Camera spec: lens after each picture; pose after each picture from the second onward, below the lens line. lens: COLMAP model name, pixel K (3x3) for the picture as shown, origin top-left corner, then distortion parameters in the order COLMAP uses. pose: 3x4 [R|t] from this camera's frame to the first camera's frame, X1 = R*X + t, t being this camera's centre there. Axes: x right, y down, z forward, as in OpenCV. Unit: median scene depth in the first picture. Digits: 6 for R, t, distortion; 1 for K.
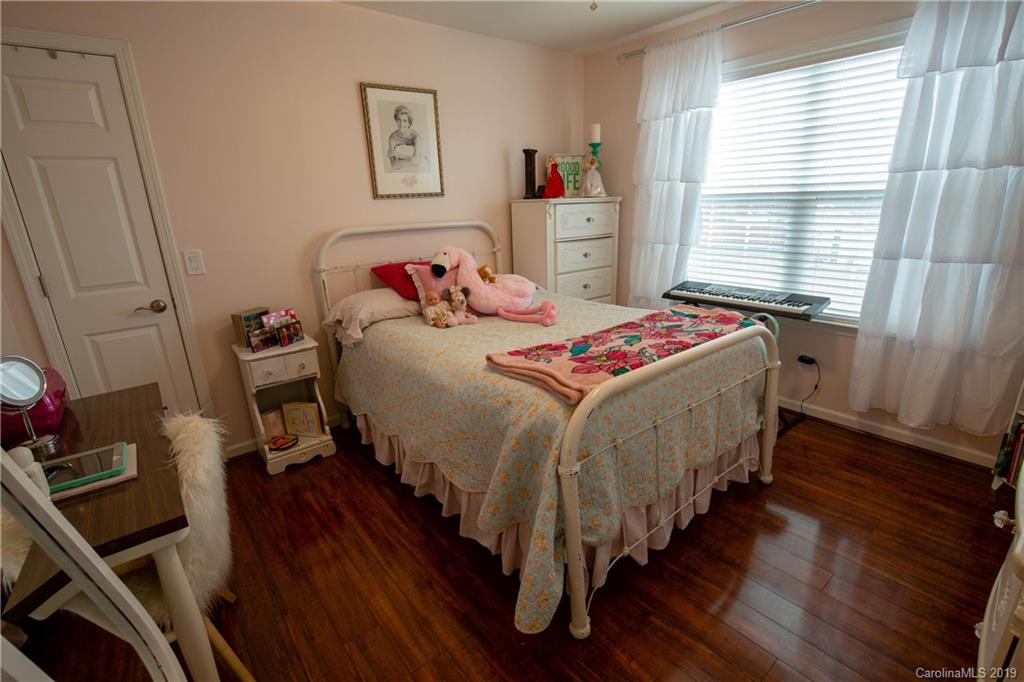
lens RADIAL K [[468.3, 0, 516.7], [0, 468.3, 347.5], [0, 0, 1]] dist [-0.037939, 0.007509]
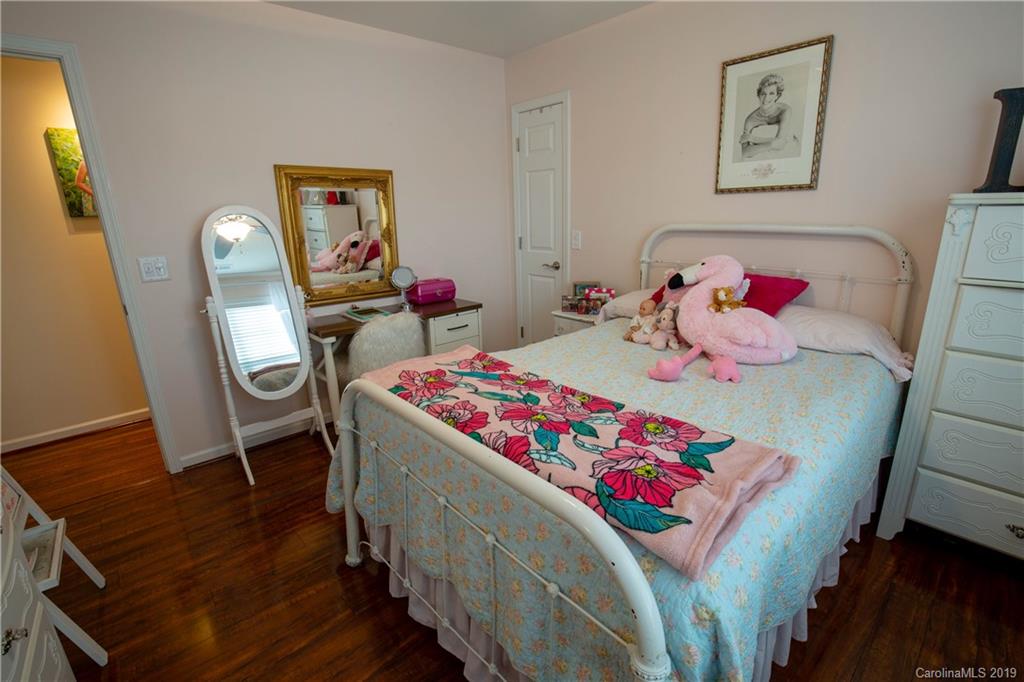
lens RADIAL K [[468.3, 0, 516.7], [0, 468.3, 347.5], [0, 0, 1]] dist [-0.037939, 0.007509]
pose [[0.052175, 0.312745, -0.948403, 0.649519], [-0.274002, 0.917733, 0.287557, -0.214961], [0.960313, 0.244861, 0.133576, 0.631343]]
